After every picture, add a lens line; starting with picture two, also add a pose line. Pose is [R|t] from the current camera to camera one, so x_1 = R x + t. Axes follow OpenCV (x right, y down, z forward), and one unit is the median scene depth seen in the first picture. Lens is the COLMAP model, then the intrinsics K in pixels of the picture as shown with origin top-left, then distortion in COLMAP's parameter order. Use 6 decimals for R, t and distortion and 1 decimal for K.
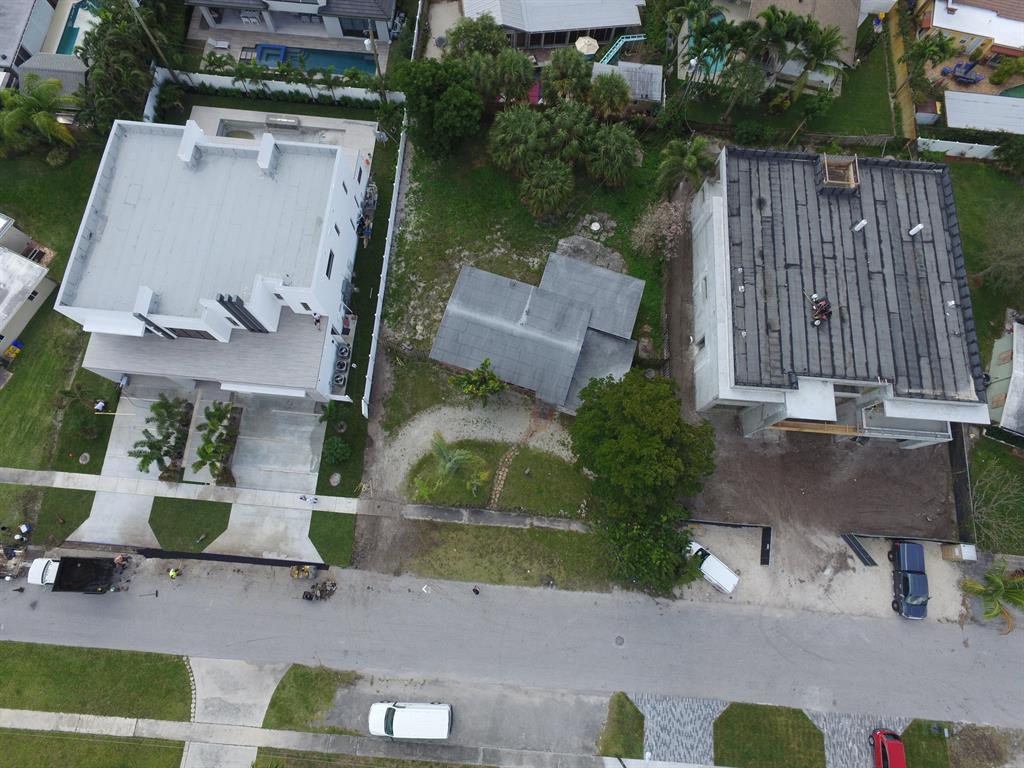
lens RADIAL K [[594.5, 0, 508.9], [0, 594.5, 379.3], [0, 0, 1]] dist [-0.015673, 0.016271]
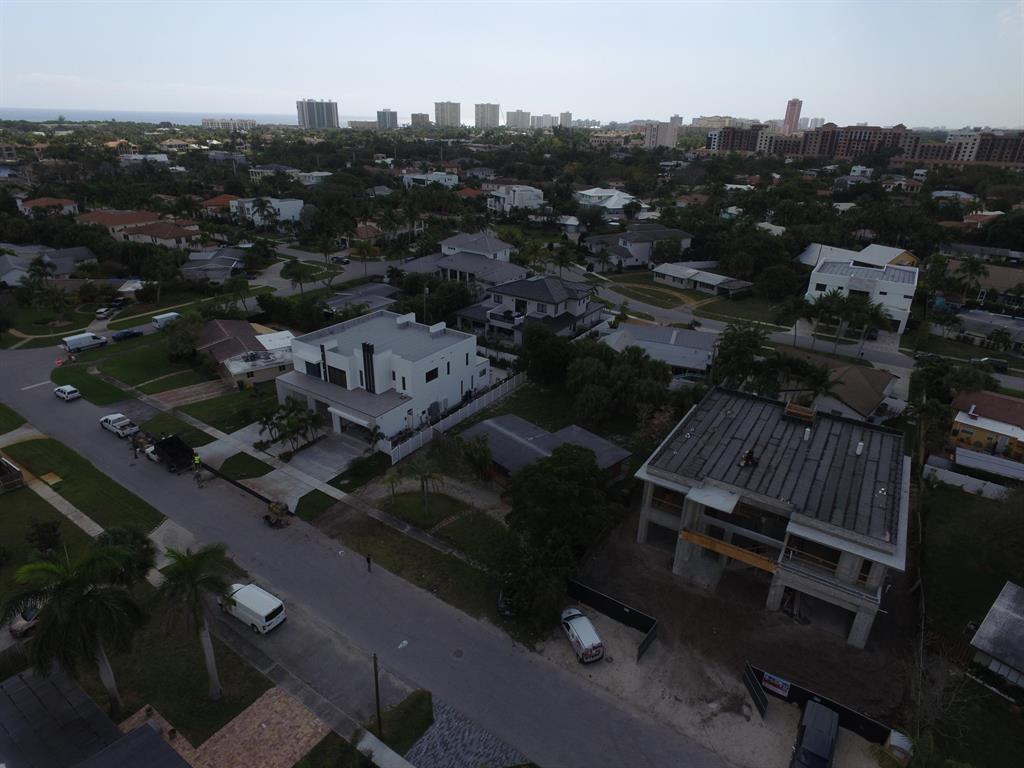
lens RADIAL K [[594.5, 0, 508.9], [0, 594.5, 379.3], [0, 0, 1]] dist [-0.015673, 0.016271]
pose [[0.870996, 0.187537, -0.454088, 0.572314], [-0.470384, 0.585088, -0.660614, 0.732066], [0.141792, 0.788988, 0.597824, 0.099168]]
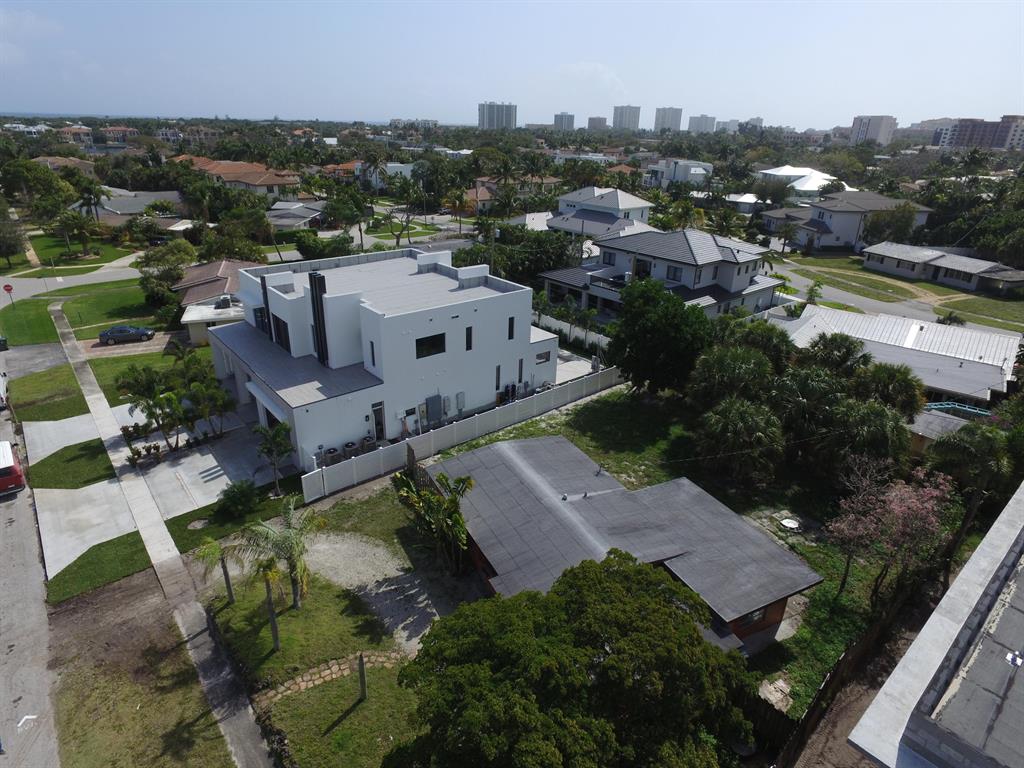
lens RADIAL K [[594.5, 0, 508.9], [0, 594.5, 379.3], [0, 0, 1]] dist [-0.015673, 0.016271]
pose [[0.701825, 0.269133, -0.659552, 0.344848], [-0.684957, 0.509249, -0.521056, 0.194626], [0.195643, 0.817455, 0.541748, 0.582696]]
